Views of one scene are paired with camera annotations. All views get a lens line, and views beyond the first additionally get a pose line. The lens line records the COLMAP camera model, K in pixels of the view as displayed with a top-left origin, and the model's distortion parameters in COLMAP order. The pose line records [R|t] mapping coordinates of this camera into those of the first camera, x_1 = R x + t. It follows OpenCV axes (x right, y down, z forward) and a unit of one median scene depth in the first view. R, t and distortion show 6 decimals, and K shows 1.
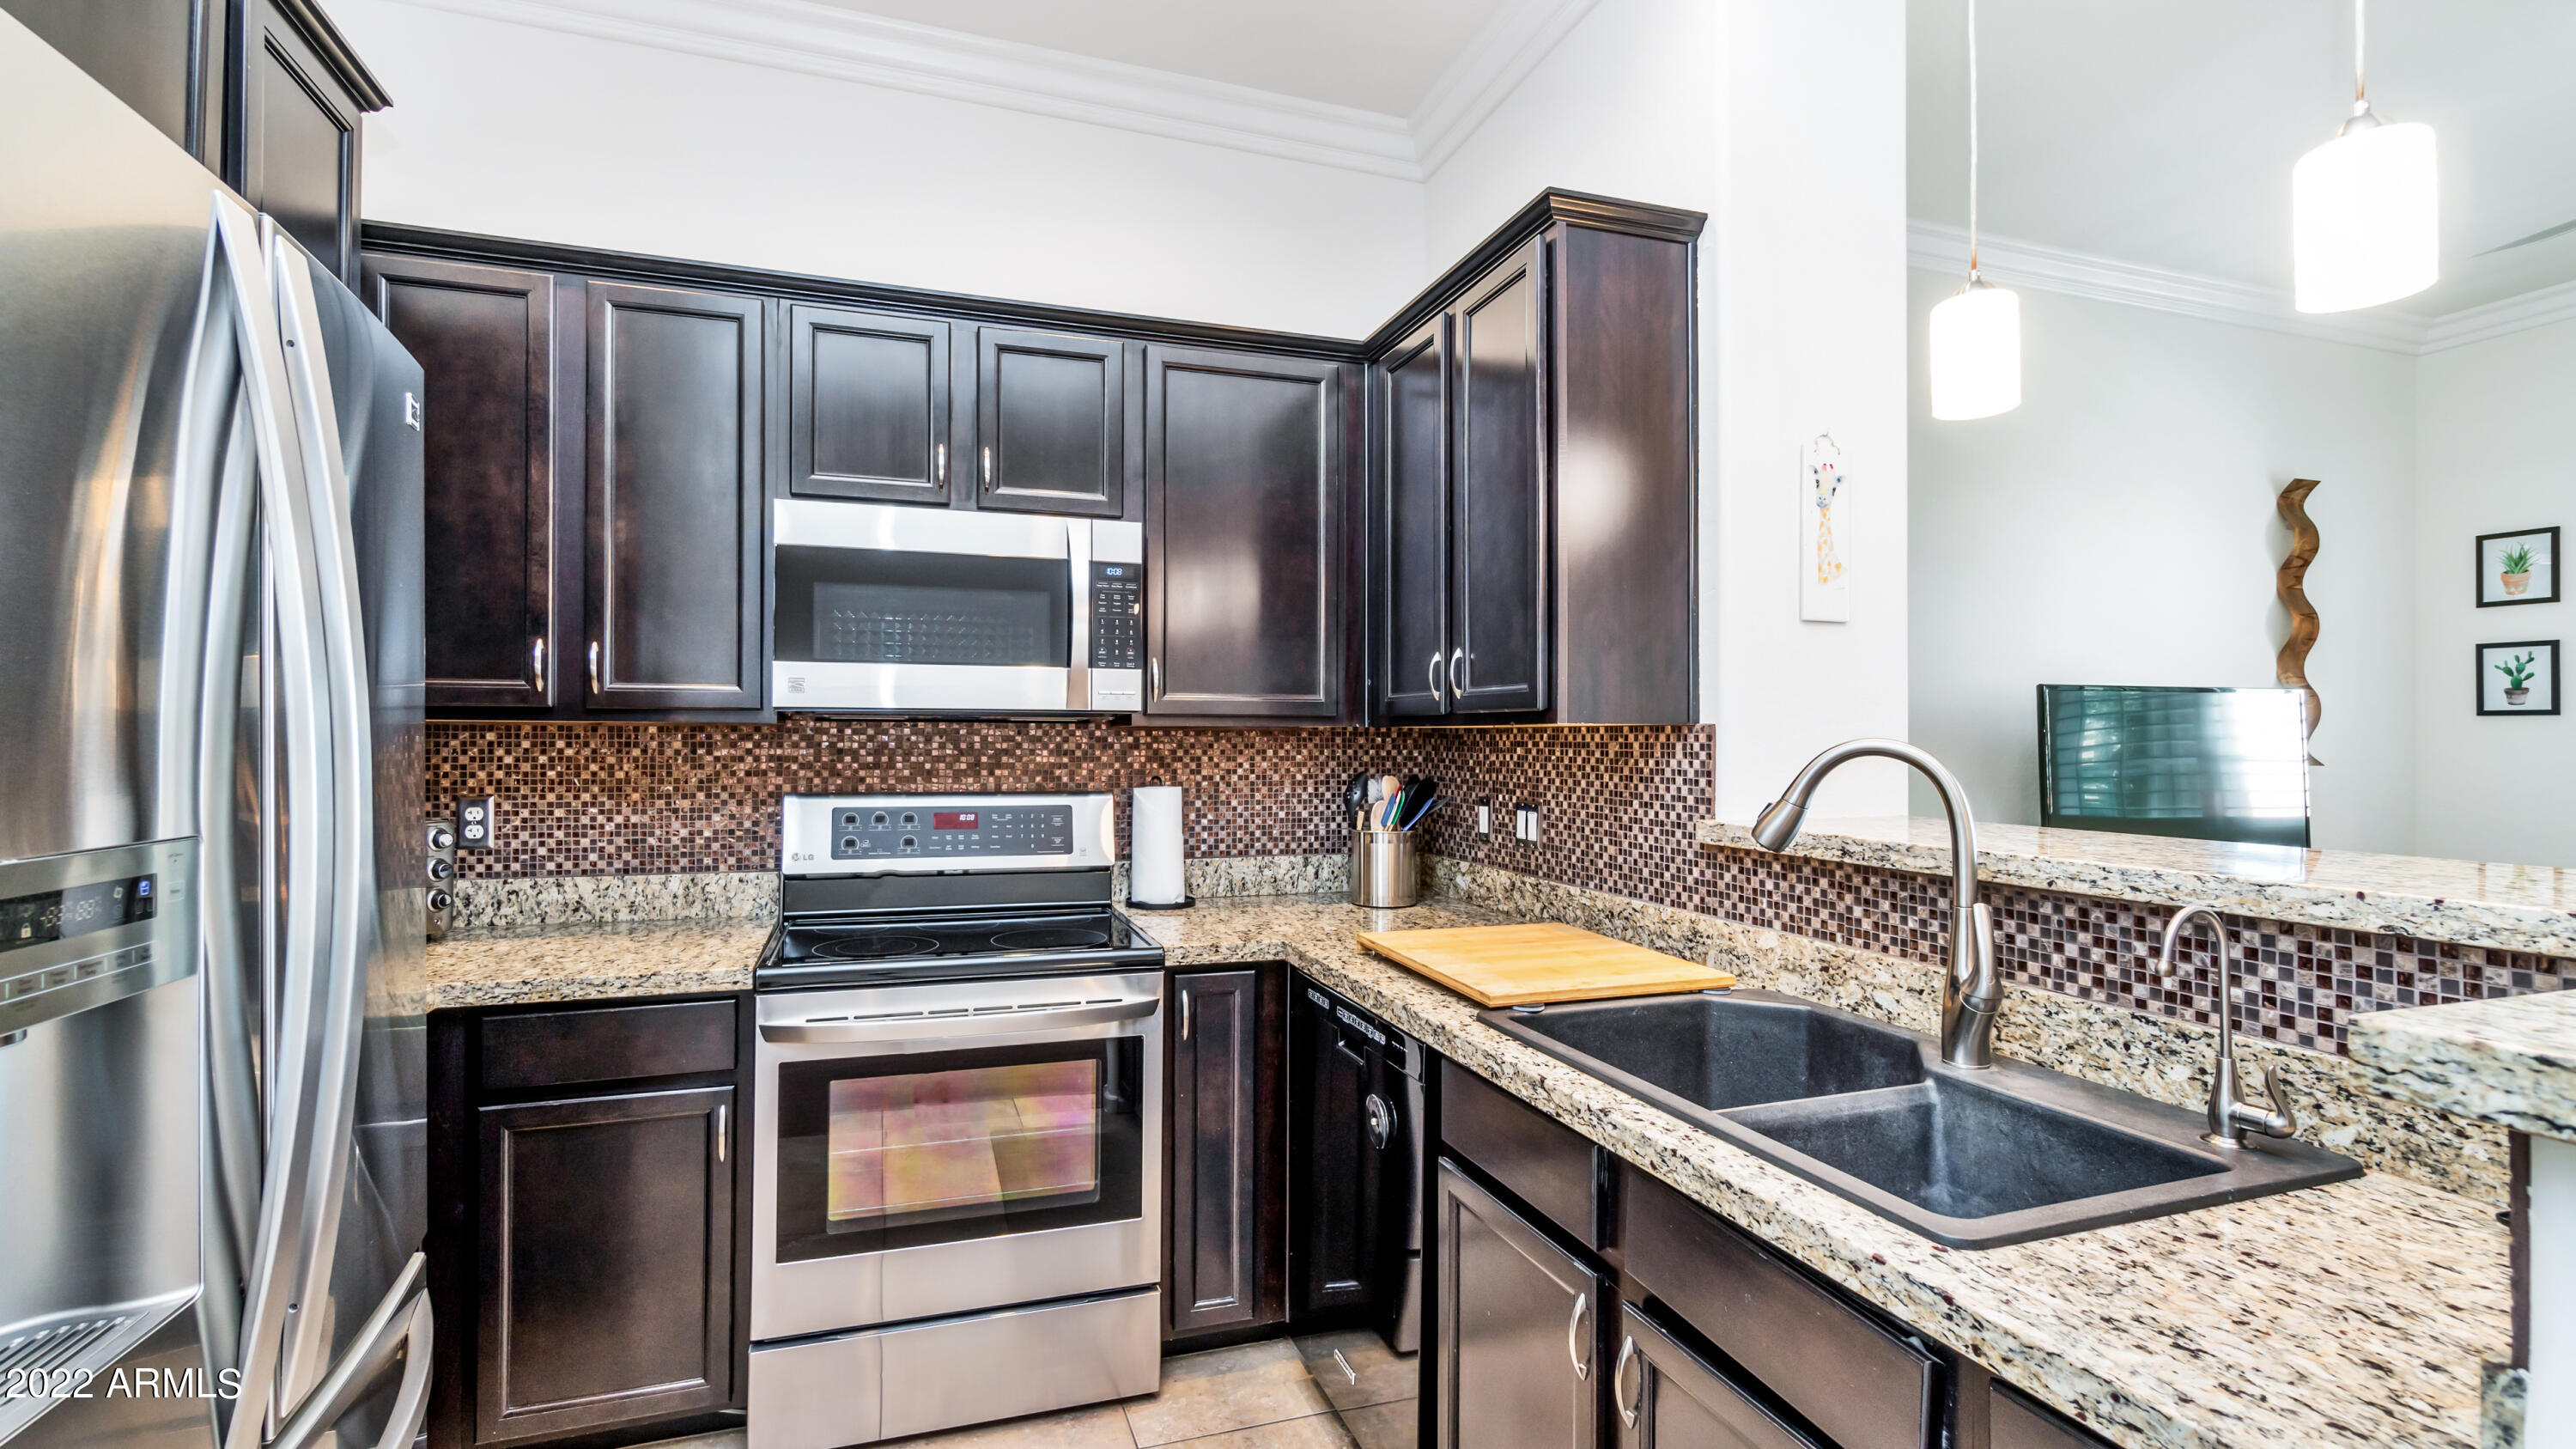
lens RADIAL K [[1128.8, 0, 1288.0], [0, 1128.8, 724.5], [0, 0, 1]] dist [-0.000754, -0.019654]
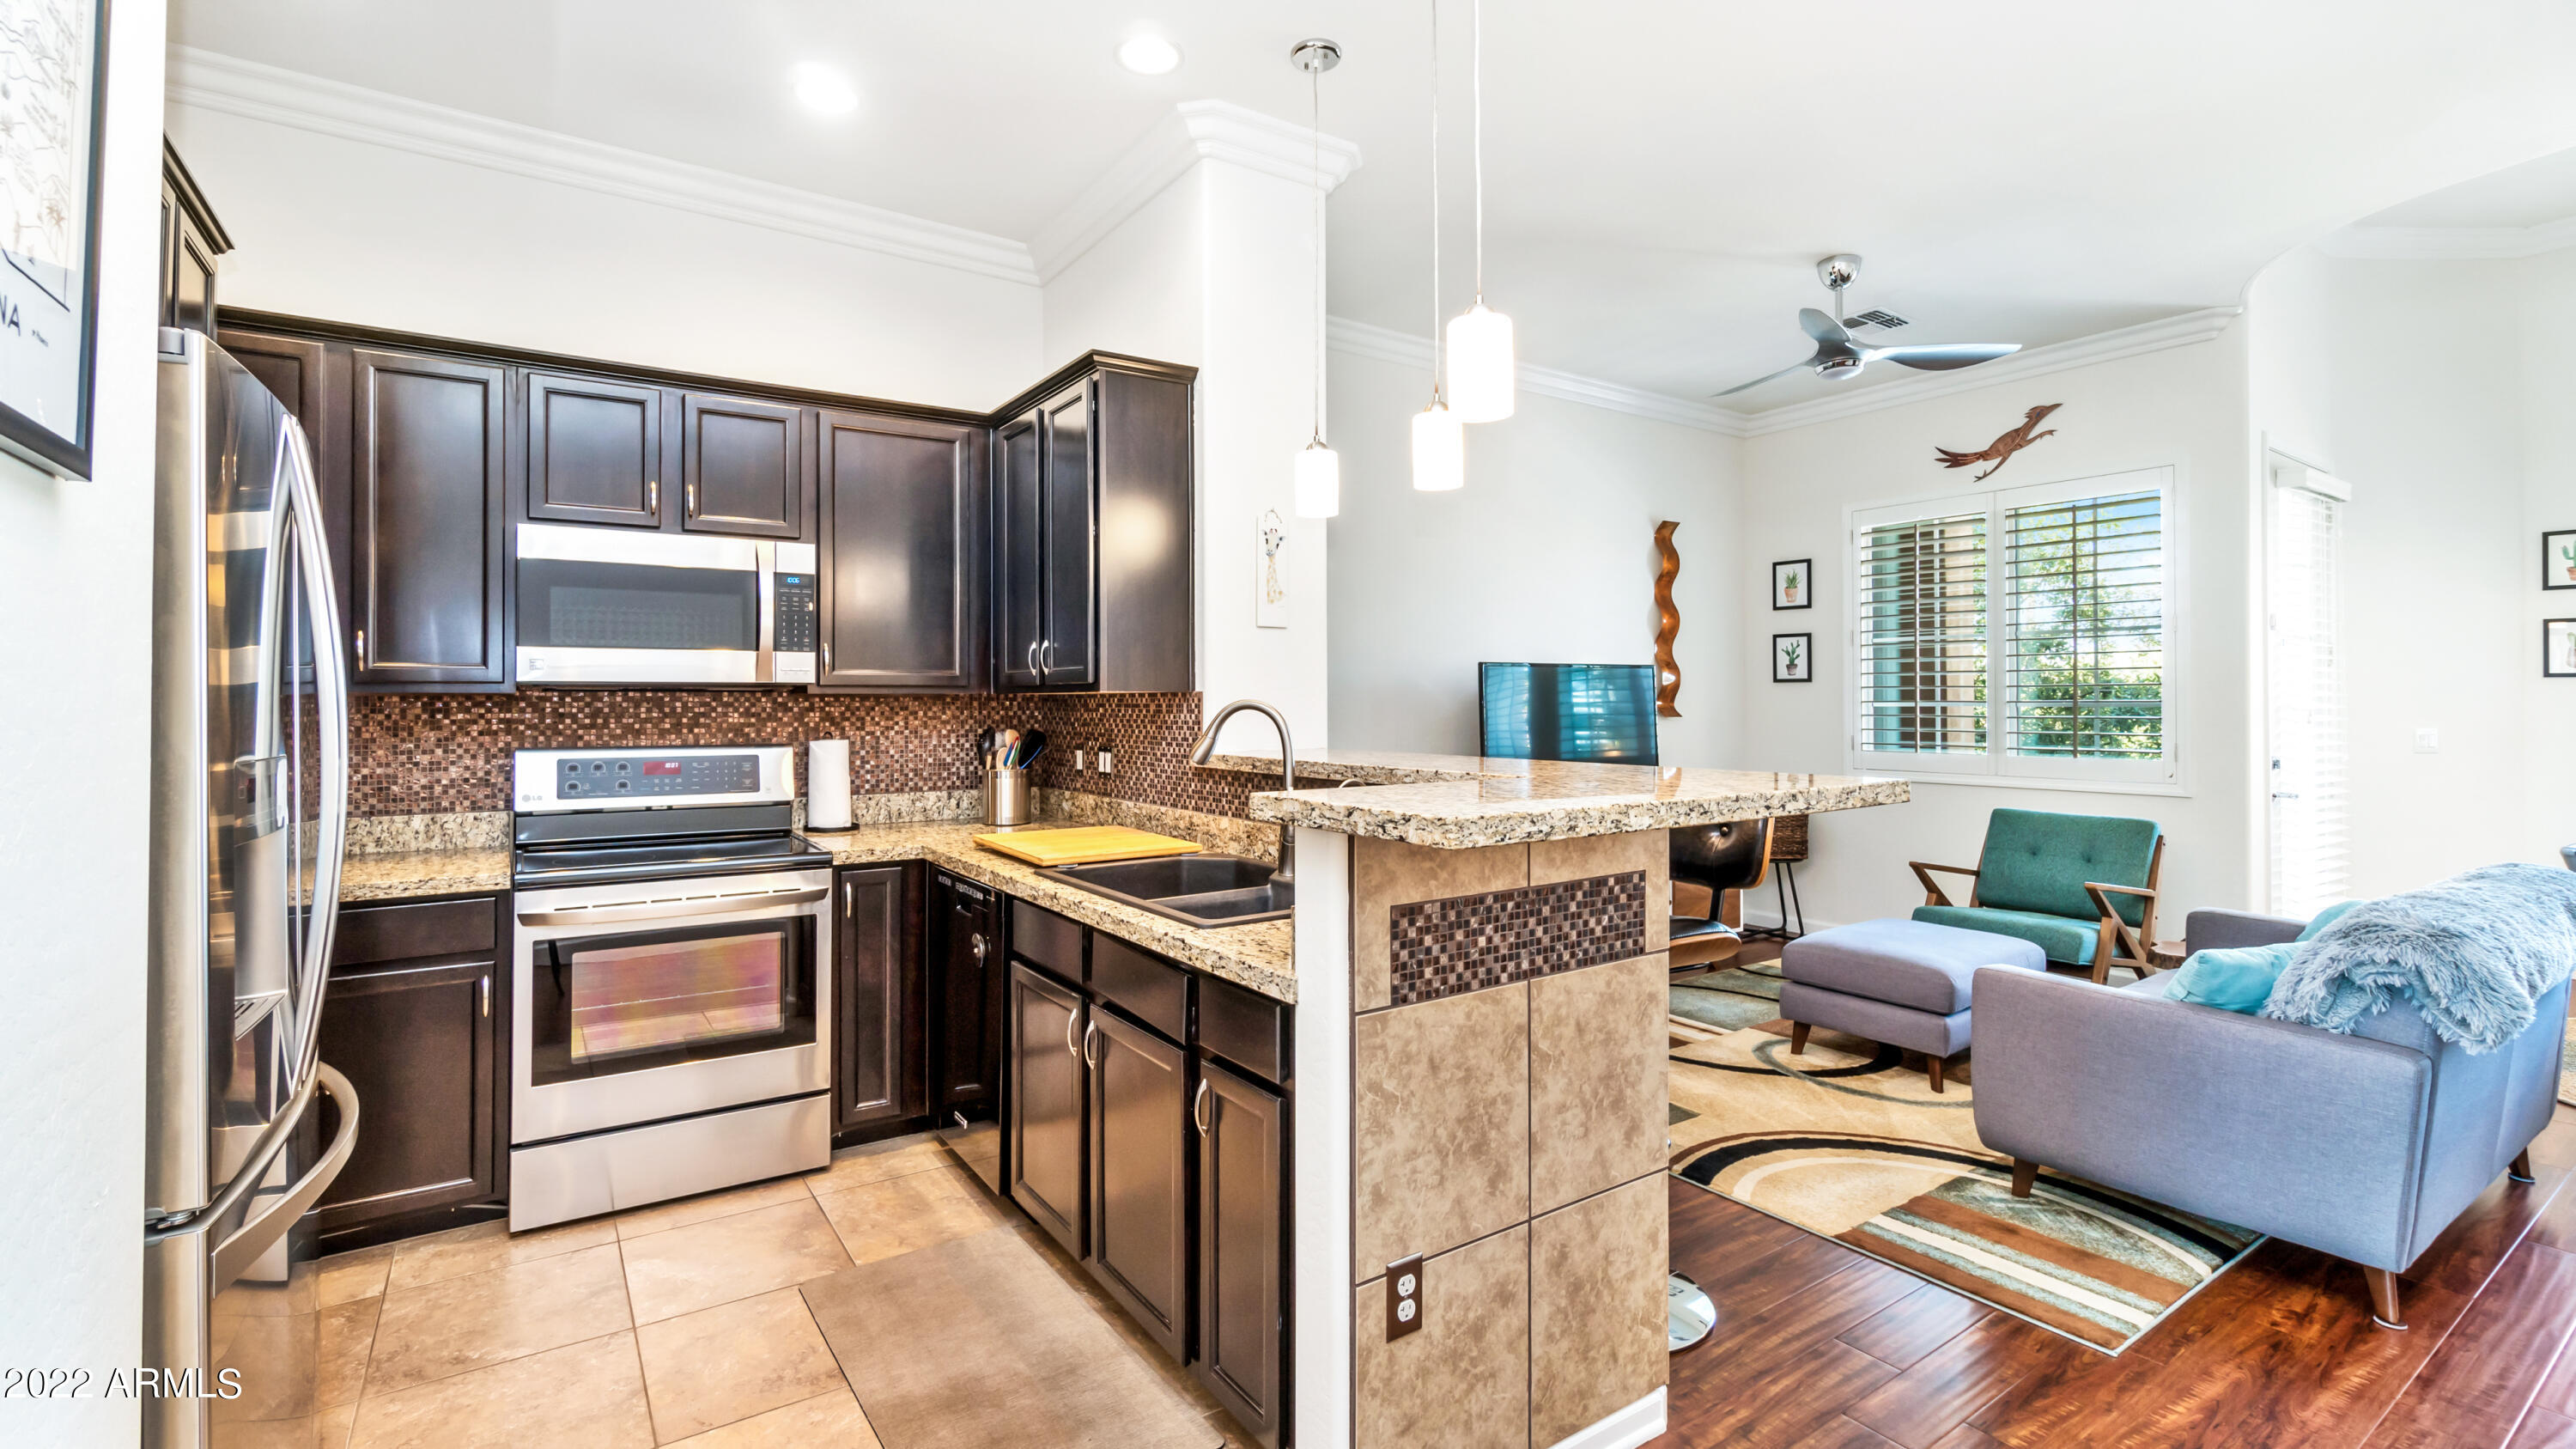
lens RADIAL K [[1130.6, 0, 1290.1], [0, 1130.6, 683.8], [0, 0, 1]] dist [-0.000365, -0.019406]
pose [[0.965675, -0.002521, 0.259742, 0.067710], [0.003707, 0.999985, -0.004075, -0.003401], [-0.259728, 0.004898, 0.965669, -0.453490]]
